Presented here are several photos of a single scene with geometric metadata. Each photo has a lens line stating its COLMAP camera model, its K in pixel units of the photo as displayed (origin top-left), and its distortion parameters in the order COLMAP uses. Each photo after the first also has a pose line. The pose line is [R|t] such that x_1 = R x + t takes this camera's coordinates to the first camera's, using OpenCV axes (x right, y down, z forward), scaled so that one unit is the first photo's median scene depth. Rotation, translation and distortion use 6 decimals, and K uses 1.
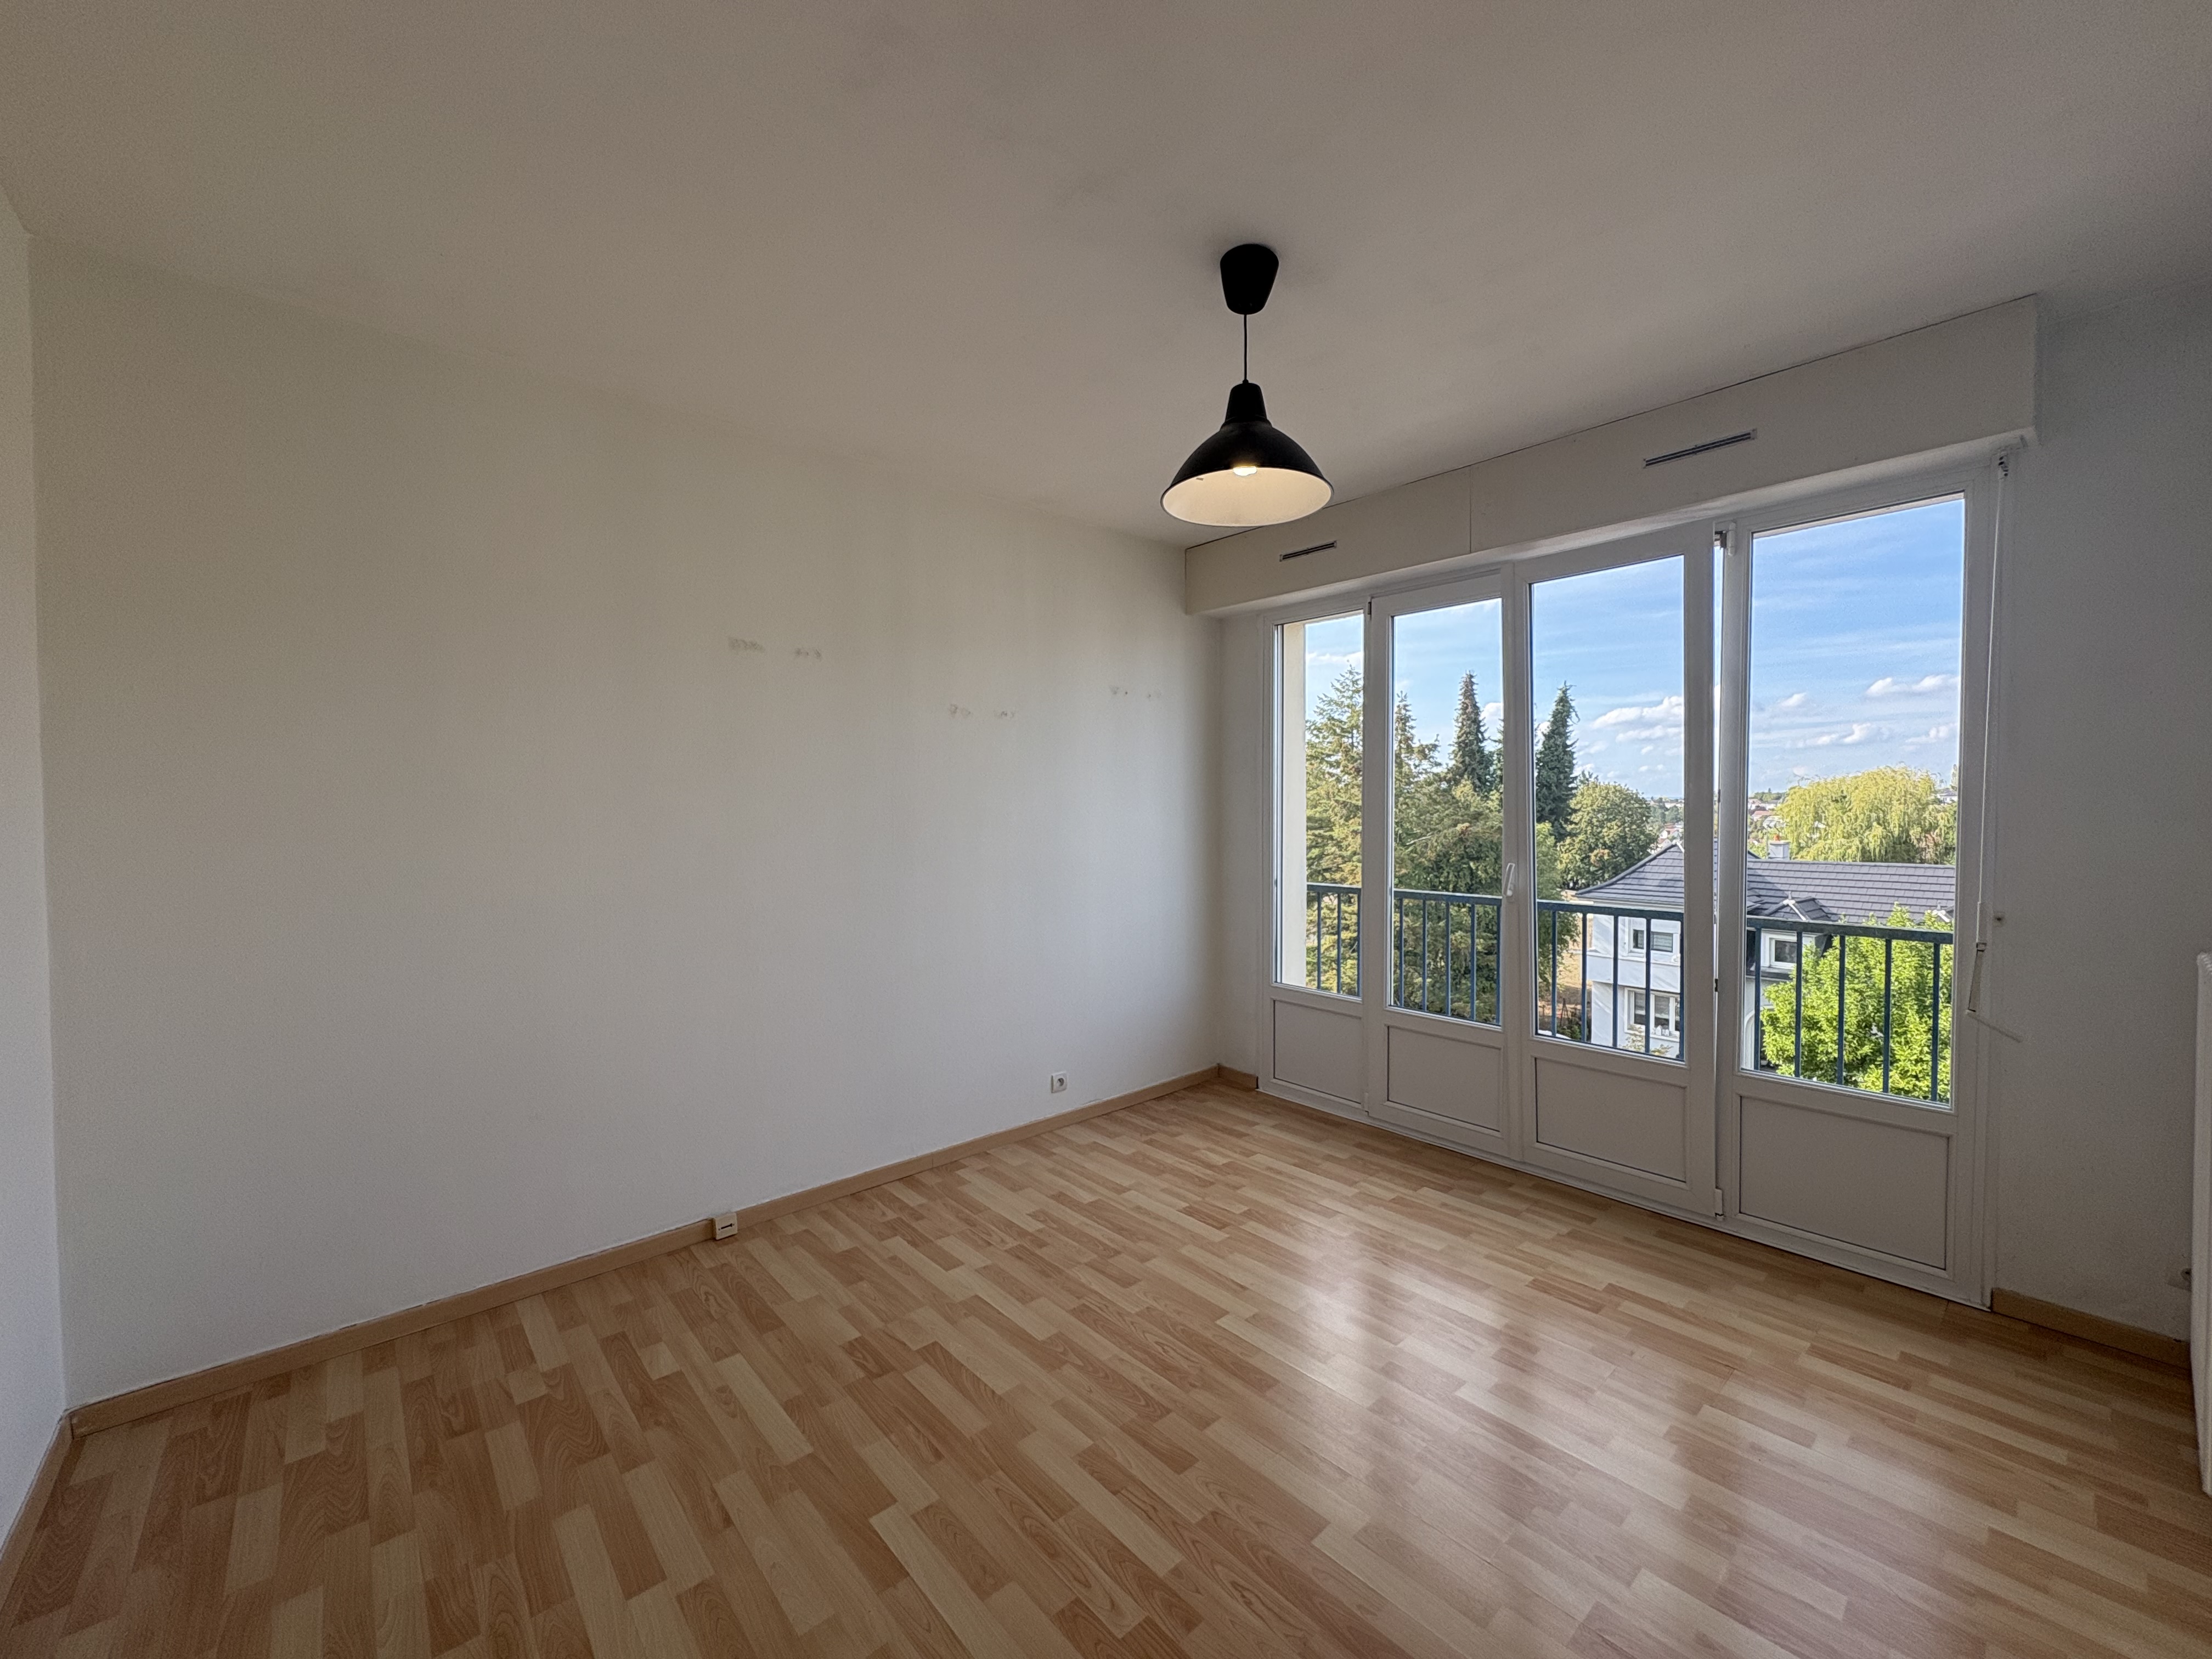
lens RADIAL K [[878.0, 0, 1124.8], [0, 878.0, 809.5], [0, 0, 1]] dist [-0.000260, 0.000383]
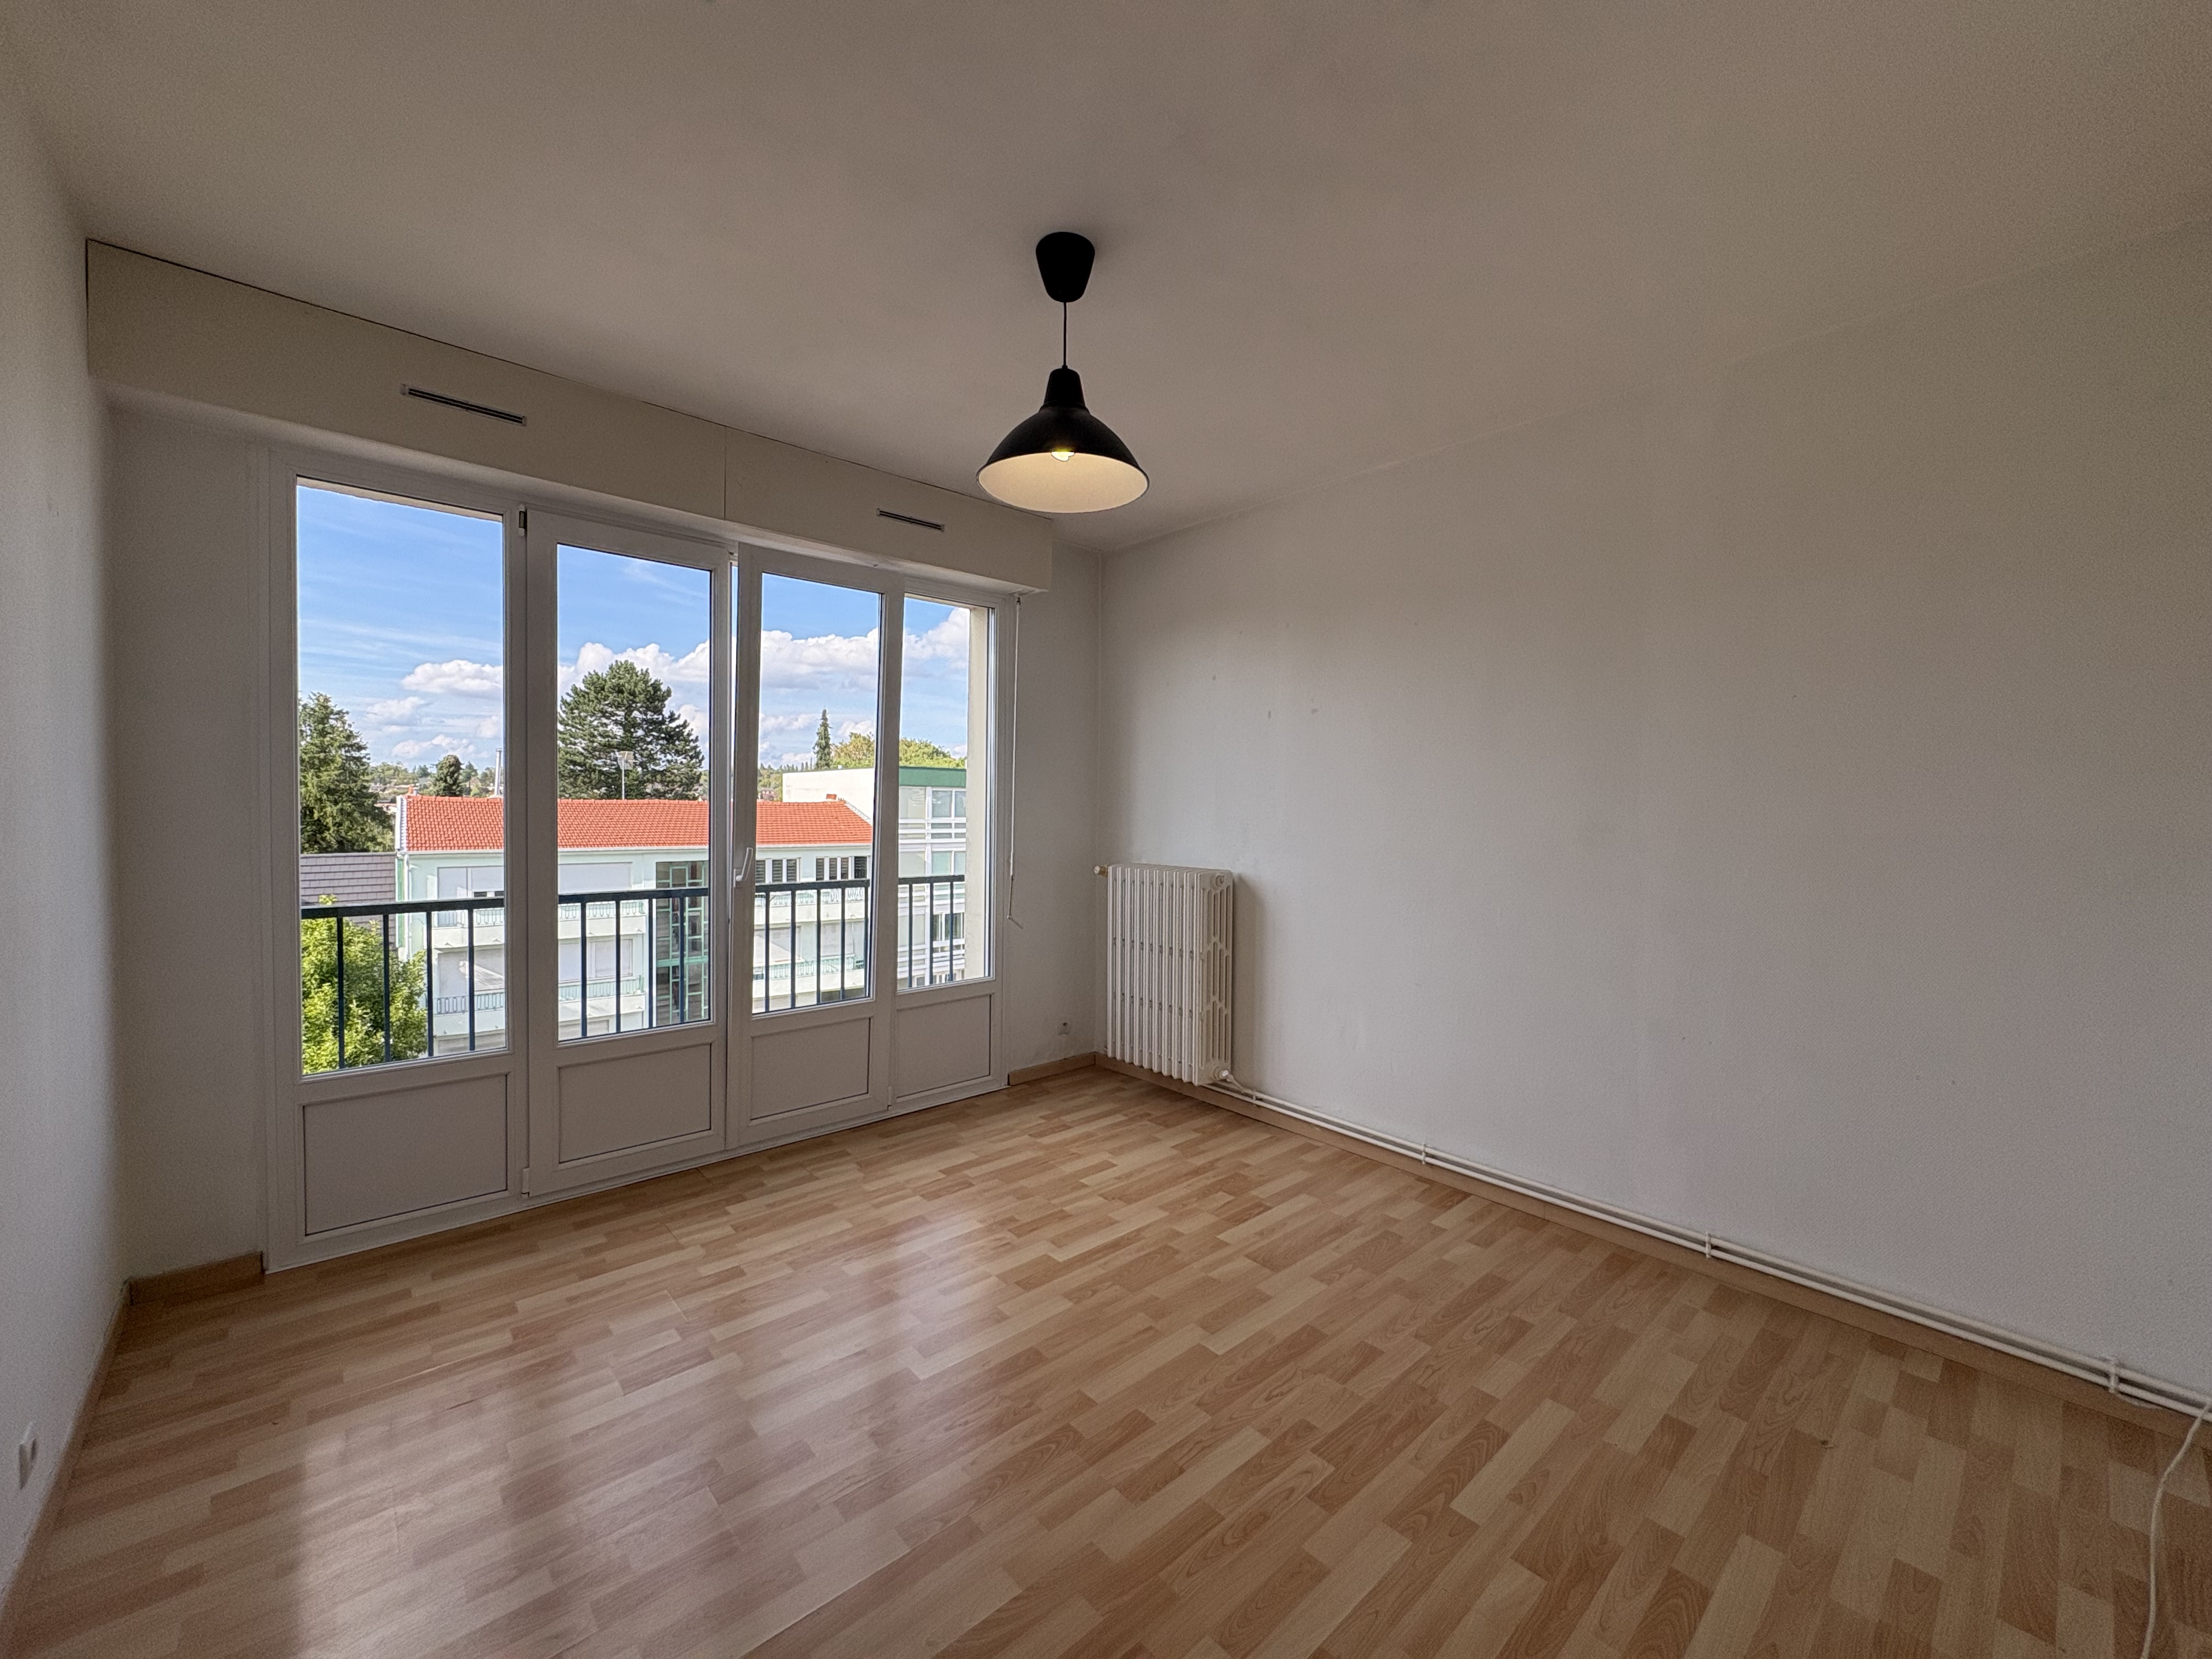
lens RADIAL K [[878.0, 0, 1085.5], [0, 878.0, 836.4], [0, 0, 1]] dist [-0.000260, 0.000383]
pose [[0.009797, -0.029813, 0.999507, -0.675834], [-0.010226, 0.999500, 0.029913, 0.015270], [-0.999900, -0.010514, 0.009487, 0.752214]]
